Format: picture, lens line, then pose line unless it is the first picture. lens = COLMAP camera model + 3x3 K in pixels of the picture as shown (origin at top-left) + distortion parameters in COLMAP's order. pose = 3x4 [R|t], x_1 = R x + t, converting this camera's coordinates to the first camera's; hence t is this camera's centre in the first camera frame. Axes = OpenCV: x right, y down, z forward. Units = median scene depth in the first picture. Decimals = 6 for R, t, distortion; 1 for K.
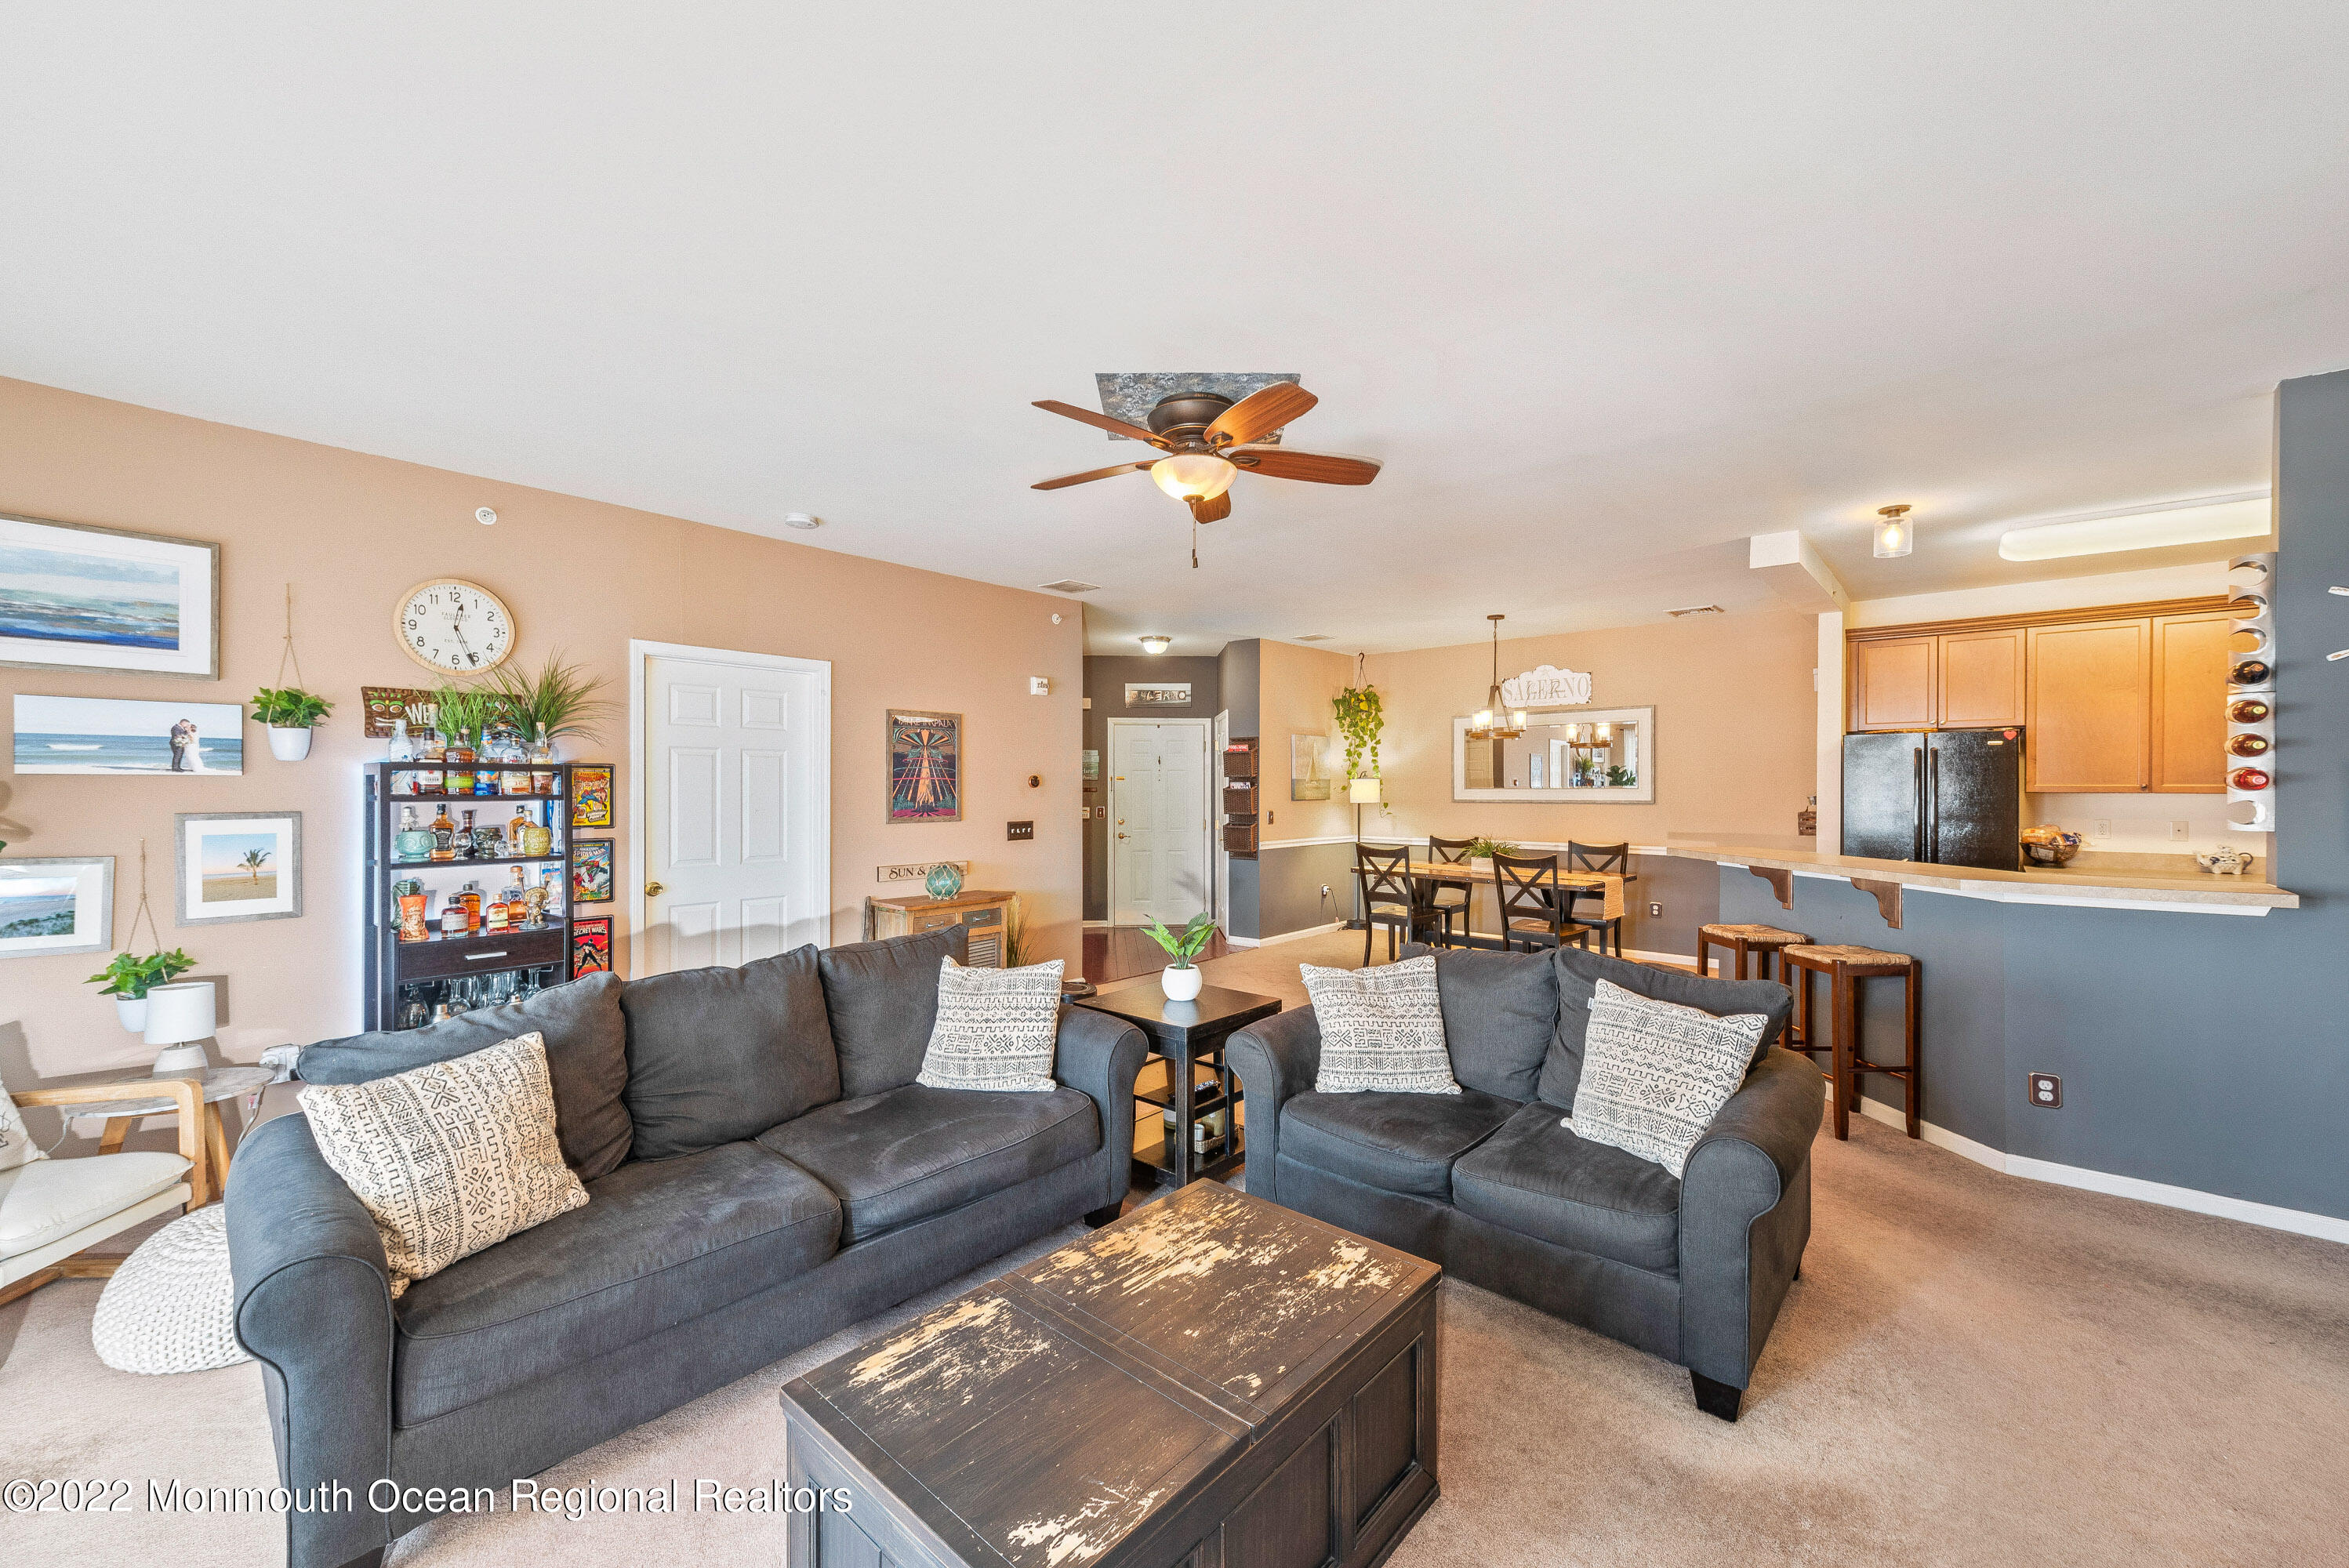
lens RADIAL K [[925.2, 0, 1166.8], [0, 925.2, 787.3], [0, 0, 1]] dist [0.015654, -0.004032]
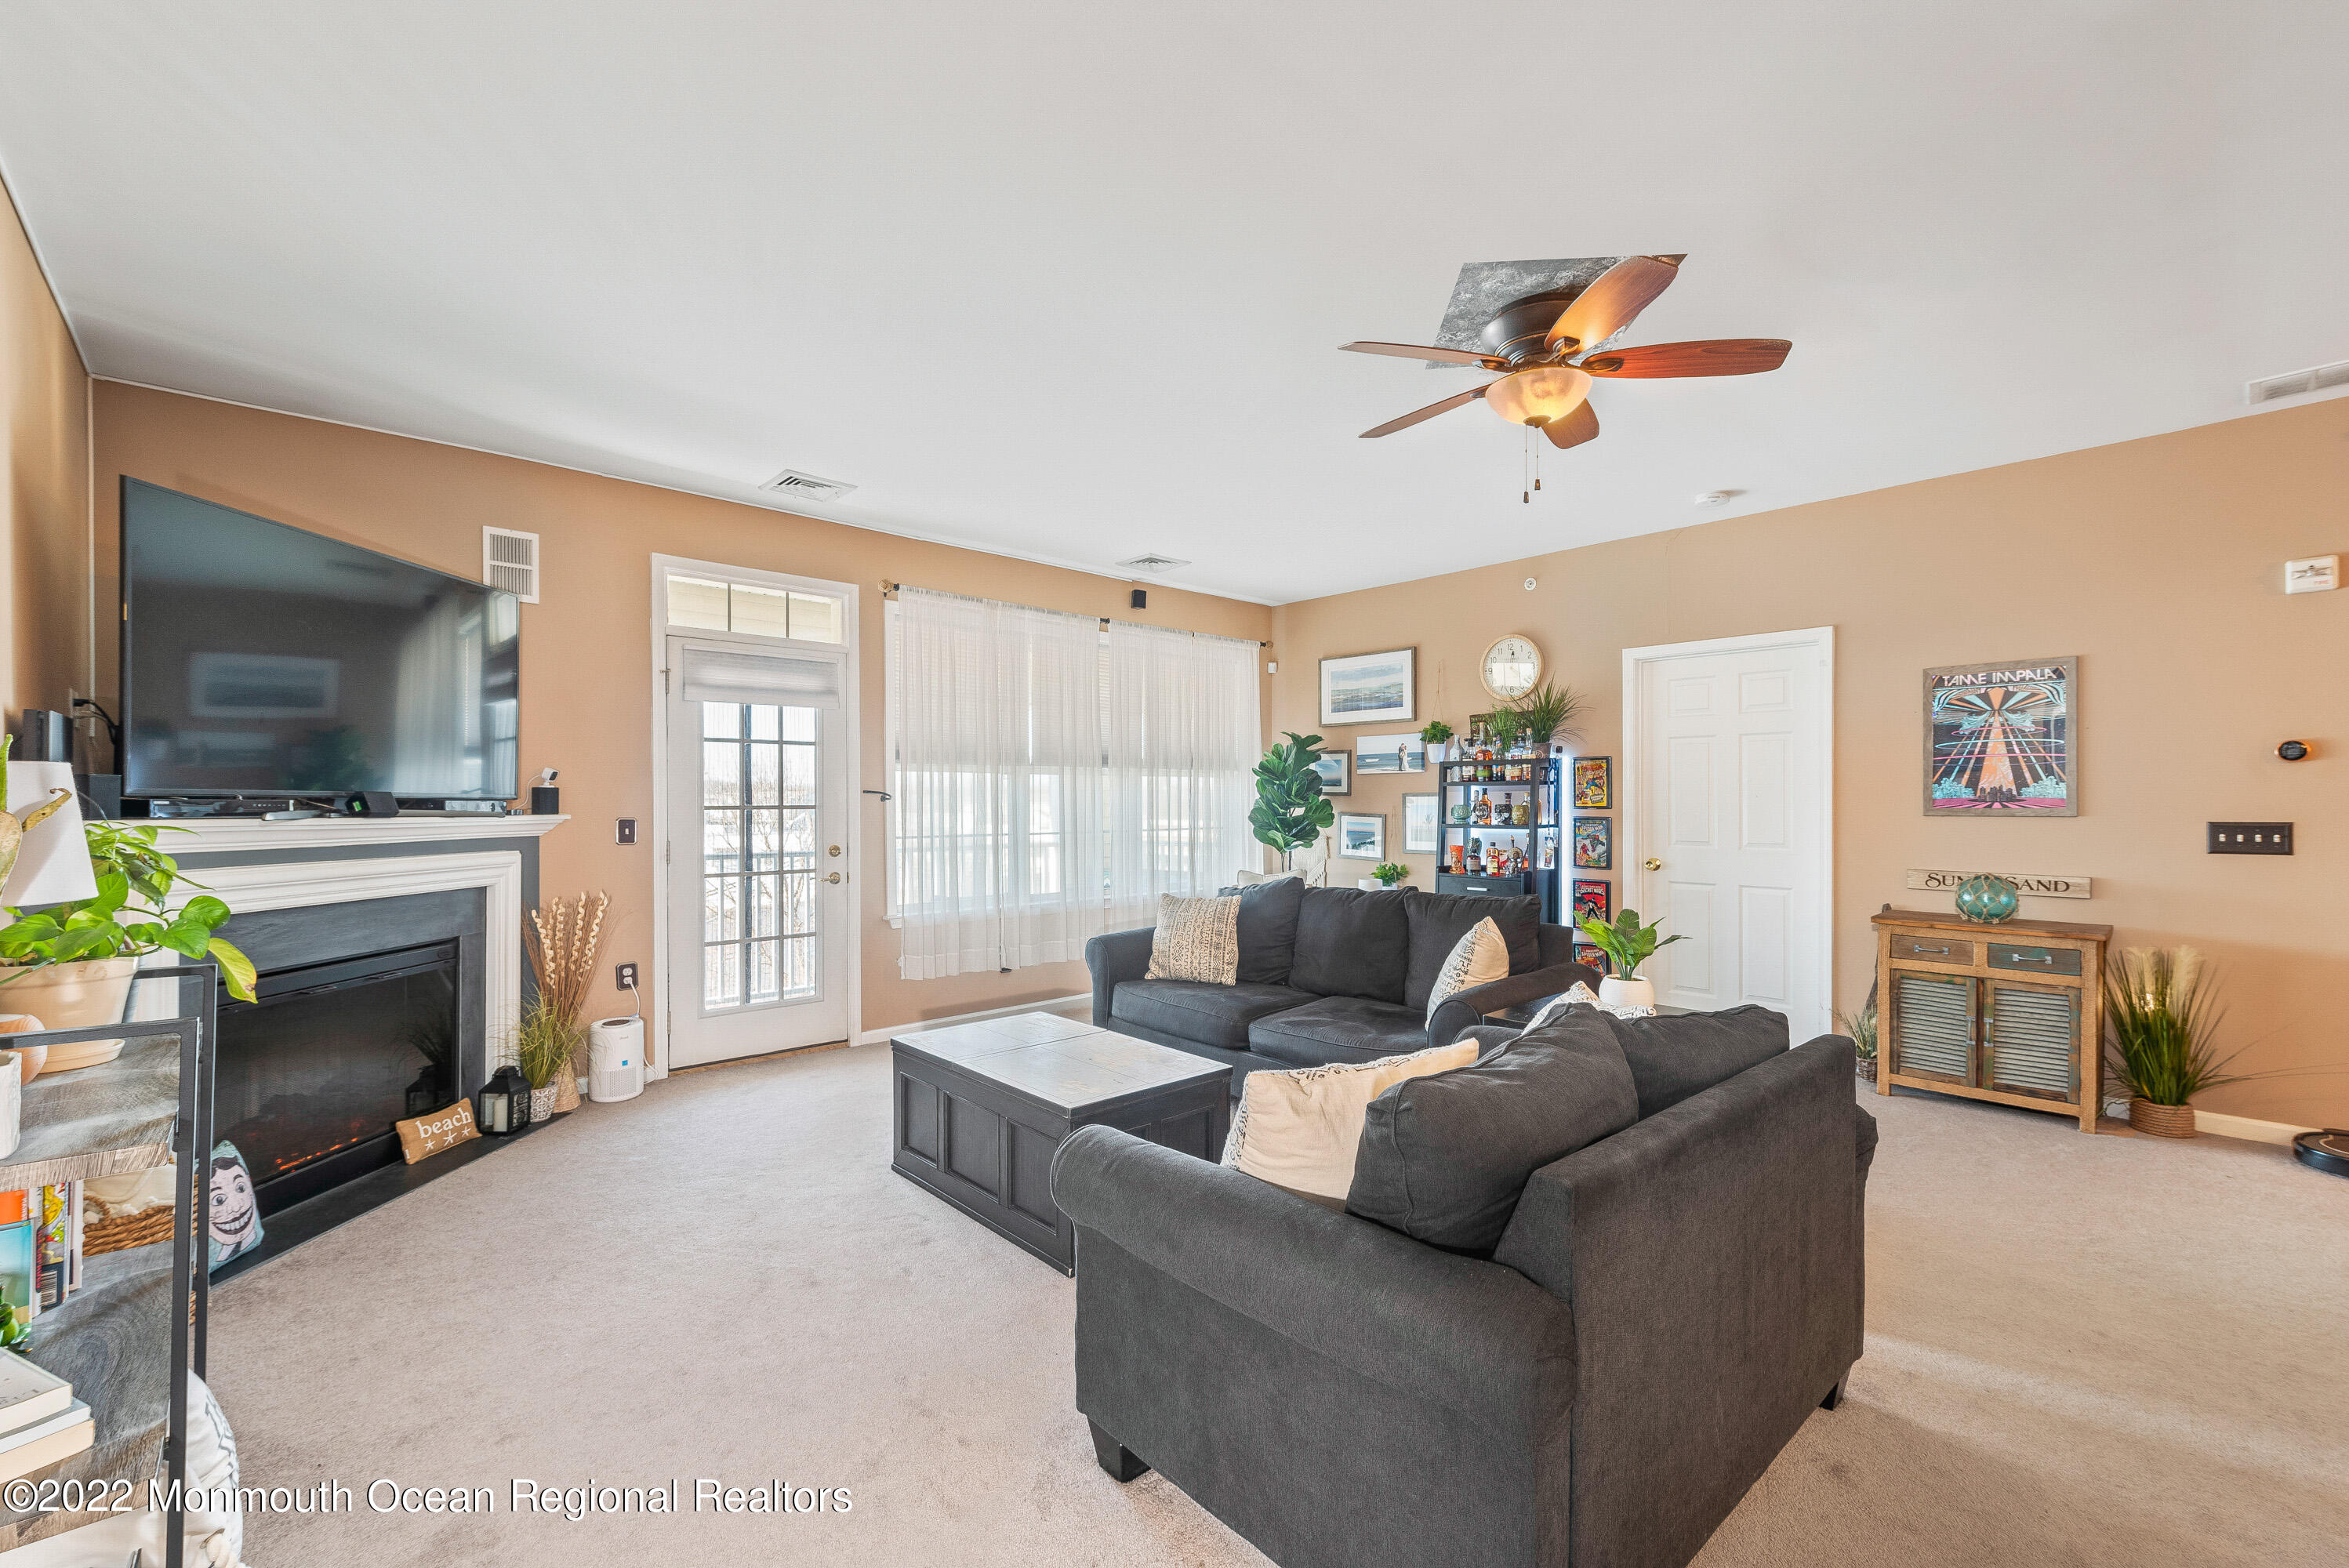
lens RADIAL K [[959.0, 0, 1174.0], [0, 959.0, 807.8], [0, 0, 1]] dist [0.008430, -0.002030]
pose [[-0.103636, 0.007930, -0.994584, 0.487996], [0.000322, 0.999968, 0.007940, 0.022156], [0.994615, 0.000503, -0.103635, 0.389093]]
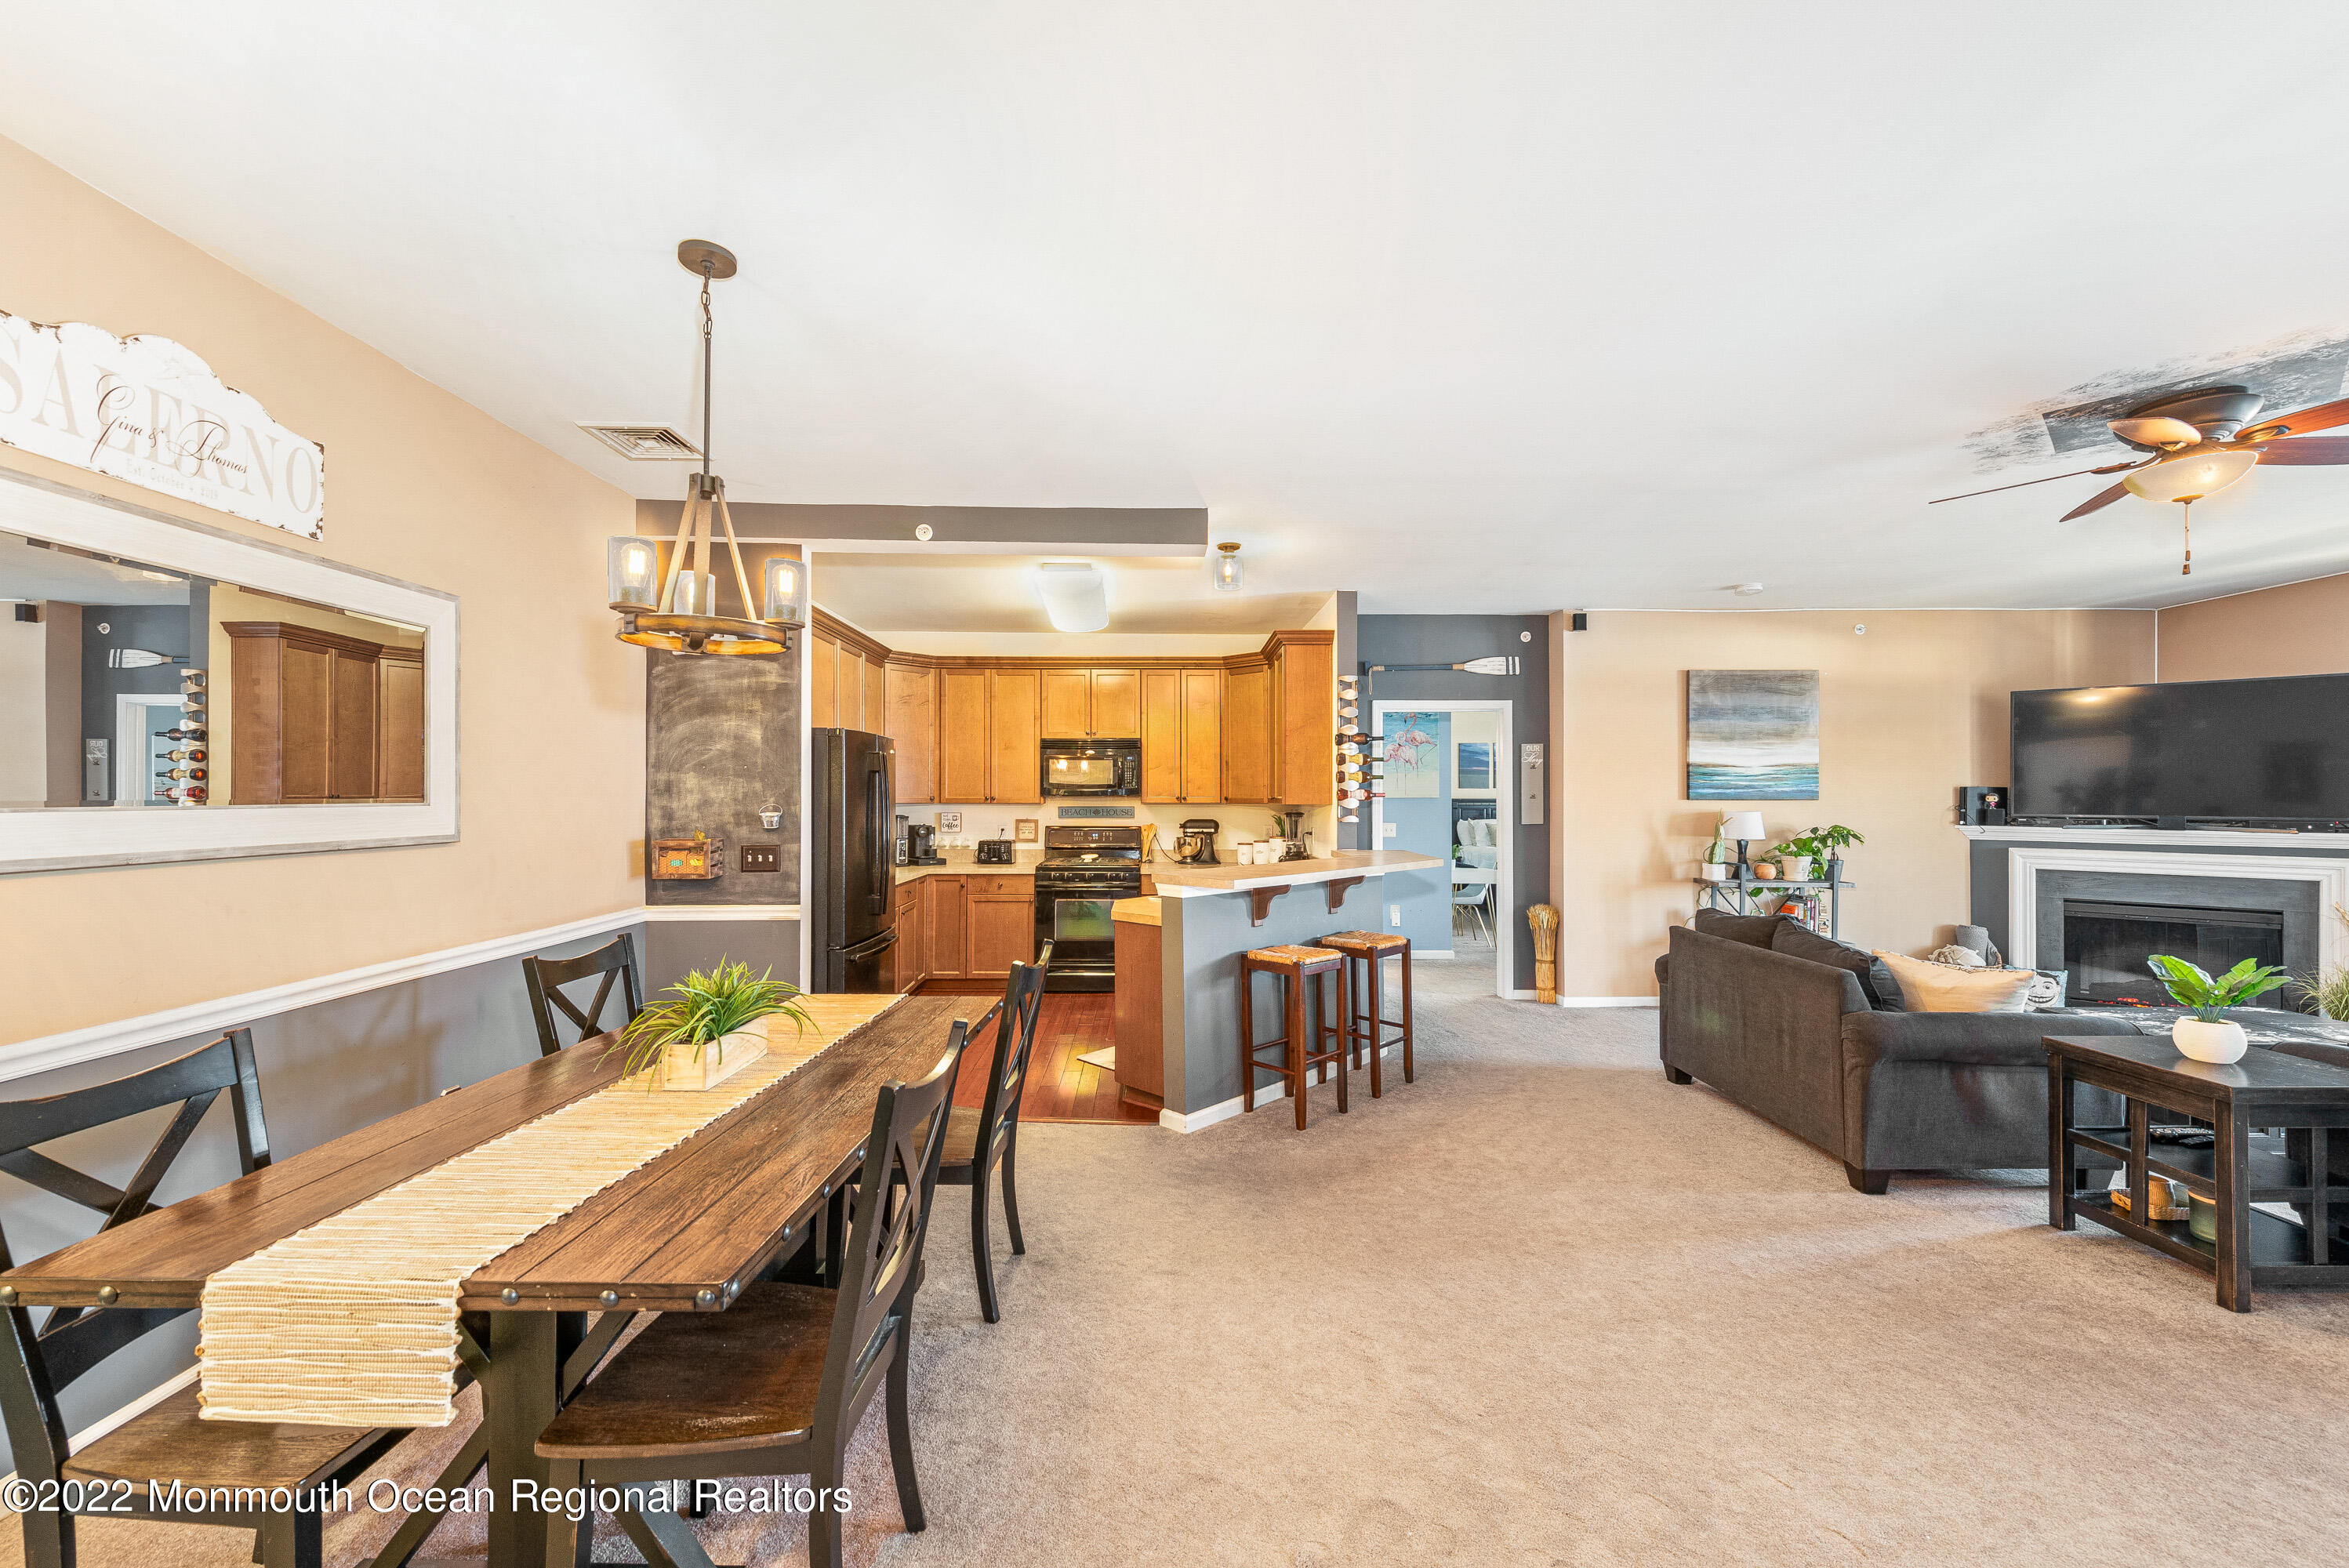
lens RADIAL K [[925.2, 0, 1175.7], [0, 925.2, 792.5], [0, 0, 1]] dist [0.015654, -0.004032]
pose [[-0.682451, 0.003137, 0.730925, 0.019747], [0.000484, 0.999993, -0.003840, -0.001975], [-0.730932, -0.002267, -0.682447, 1.241609]]
